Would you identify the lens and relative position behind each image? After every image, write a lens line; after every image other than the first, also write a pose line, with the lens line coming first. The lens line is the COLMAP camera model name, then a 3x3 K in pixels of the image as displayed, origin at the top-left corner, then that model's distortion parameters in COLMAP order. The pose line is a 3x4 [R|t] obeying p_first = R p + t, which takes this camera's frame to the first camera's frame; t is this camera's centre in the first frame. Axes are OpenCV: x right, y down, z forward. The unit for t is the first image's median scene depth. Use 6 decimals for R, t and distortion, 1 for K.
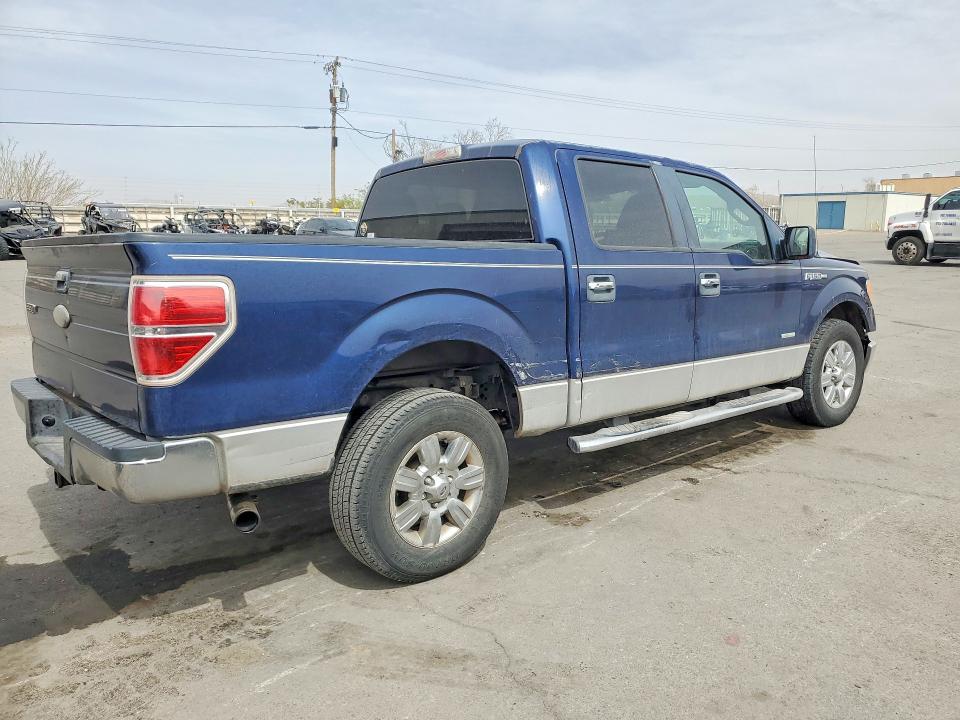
lens RADIAL K [[773.3, 0, 481.2], [0, 773.3, 361.2], [0, 0, 1]] dist [-0.011161, -0.008611]
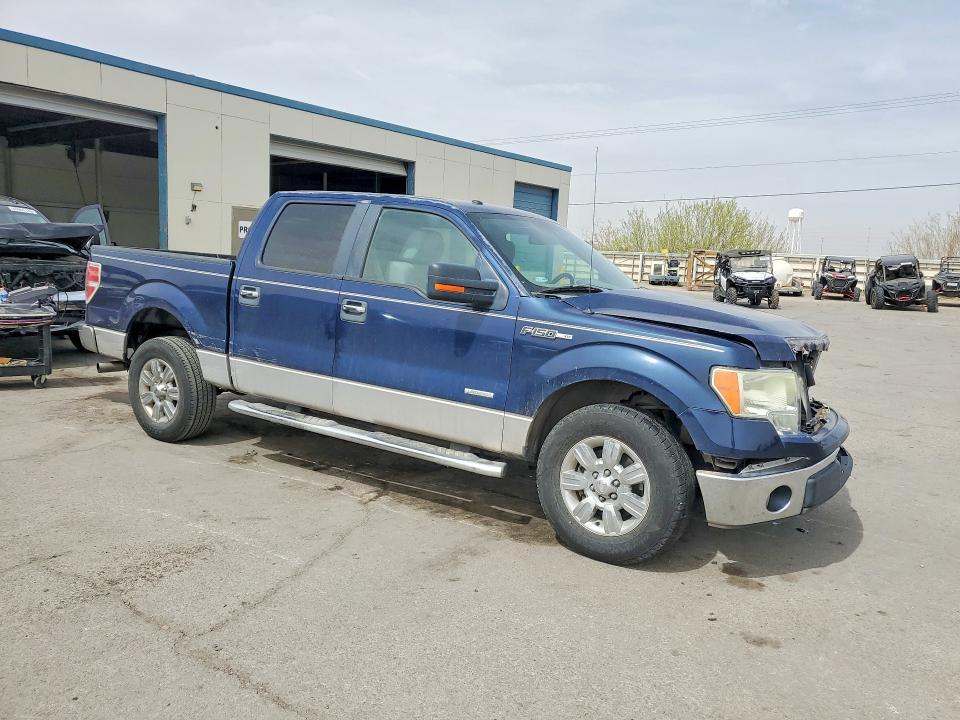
lens RADIAL K [[773.3, 0, 481.7], [0, 773.3, 359.2], [0, 0, 1]] dist [-0.011161, -0.008611]
pose [[0.284423, 0.144444, -0.947755, 1.404839], [-0.215852, 0.972850, 0.083492, -0.165840], [0.934083, 0.180828, 0.307879, 0.866115]]
